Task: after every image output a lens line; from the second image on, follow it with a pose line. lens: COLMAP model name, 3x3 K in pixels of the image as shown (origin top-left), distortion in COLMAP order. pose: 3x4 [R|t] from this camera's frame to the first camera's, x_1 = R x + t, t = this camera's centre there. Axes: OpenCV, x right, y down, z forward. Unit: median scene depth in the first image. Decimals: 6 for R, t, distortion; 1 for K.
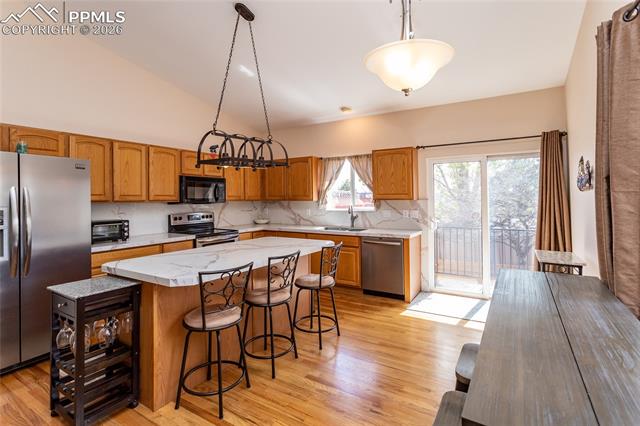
lens RADIAL K [[311.5, 0, 328.7], [0, 311.5, 196.0], [0, 0, 1]] dist [0.000384, 0.003634]
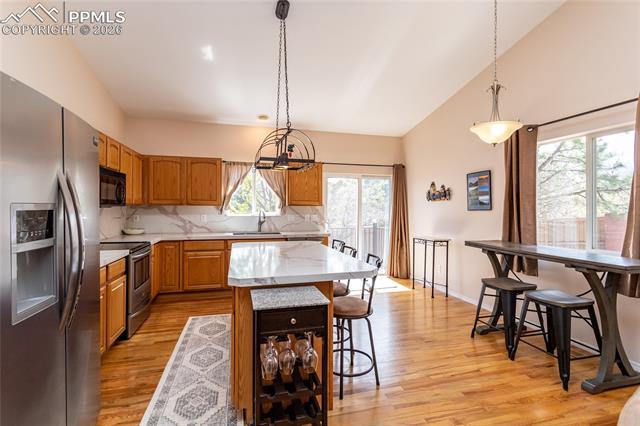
lens RADIAL K [[311.5, 0, 315.6], [0, 311.5, 207.5], [0, 0, 1]] dist [0.000384, 0.003634]
pose [[0.688727, 0.009278, 0.724961, -0.618624], [-0.013319, 0.999911, -0.000143, 0.019507], [-0.724898, -0.009557, 0.688789, 0.164719]]
